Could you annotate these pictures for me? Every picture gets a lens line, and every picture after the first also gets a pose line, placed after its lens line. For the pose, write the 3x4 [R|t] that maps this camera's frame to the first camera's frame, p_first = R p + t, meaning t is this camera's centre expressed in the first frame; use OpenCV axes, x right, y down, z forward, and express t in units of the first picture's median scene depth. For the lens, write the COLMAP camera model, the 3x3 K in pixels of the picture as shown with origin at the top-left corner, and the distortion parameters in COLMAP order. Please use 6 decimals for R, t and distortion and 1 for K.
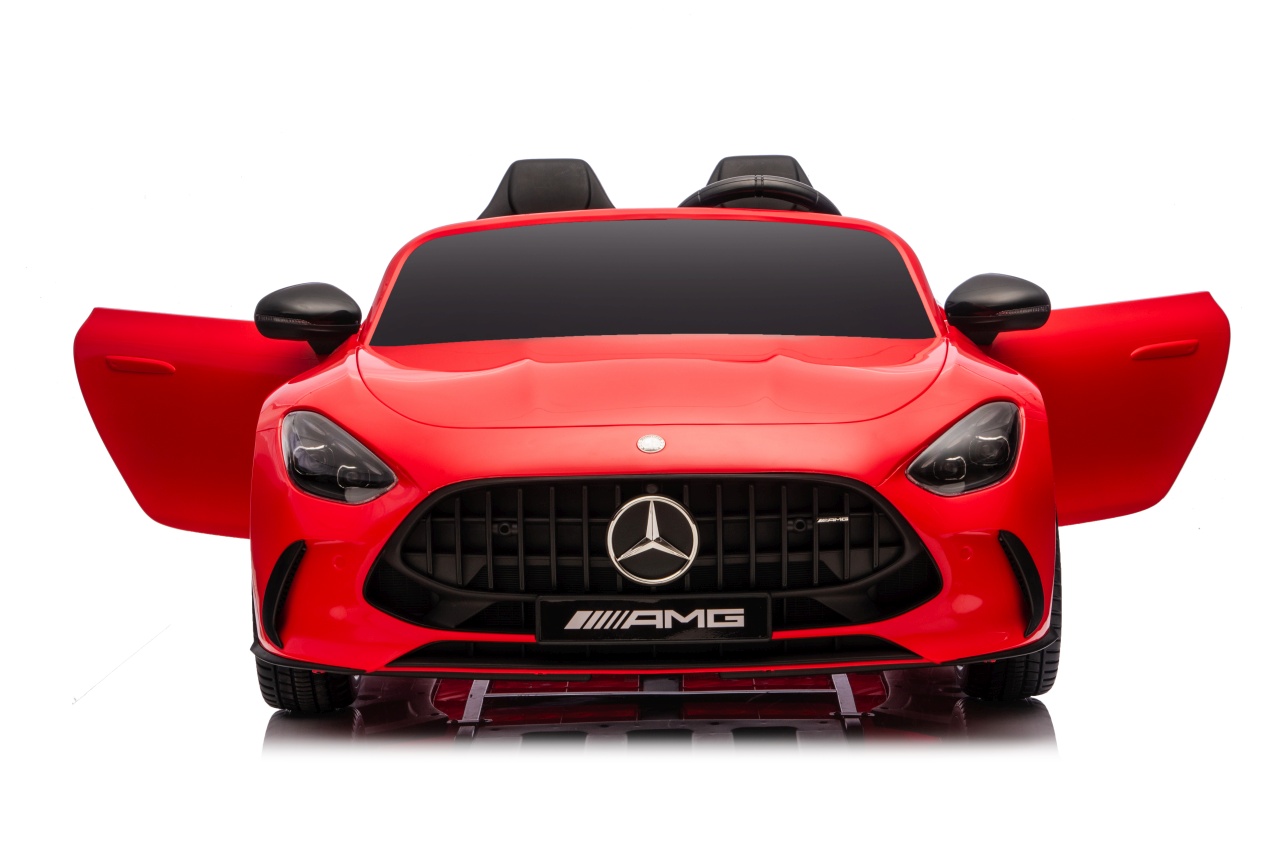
lens RADIAL K [[2375.2, 0, 641.3], [0, 2375.2, 430.3], [0, 0, 1]] dist [0.378547, 0.000000]
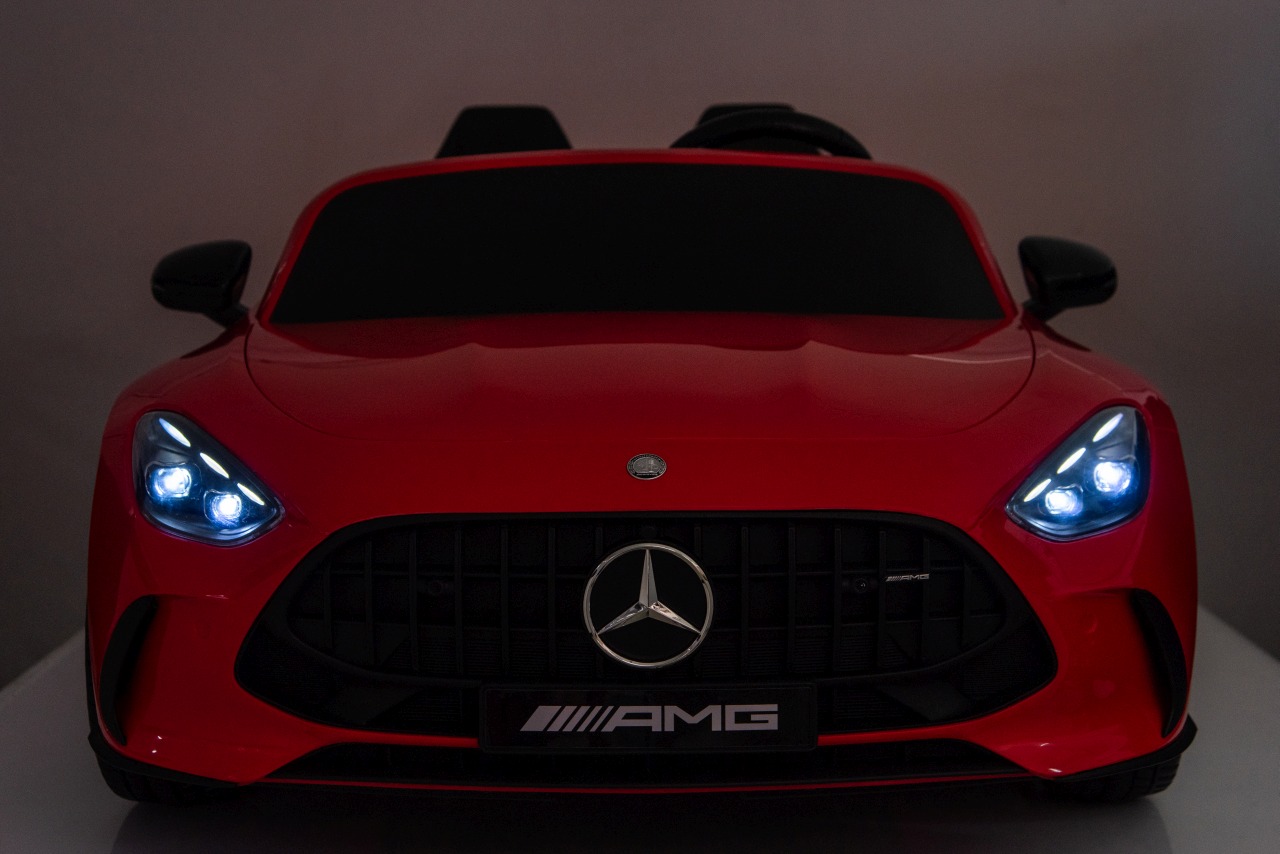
lens RADIAL K [[2177.2, 0, 638.0], [0, 2177.2, 420.6], [0, 0, 1]] dist [0.310231, 0.000000]
pose [[0.999753, 0.005891, 0.021432, -0.012117], [-0.006108, 0.999931, 0.010079, -0.014257], [-0.021371, -0.010208, 0.999720, 0.359268]]
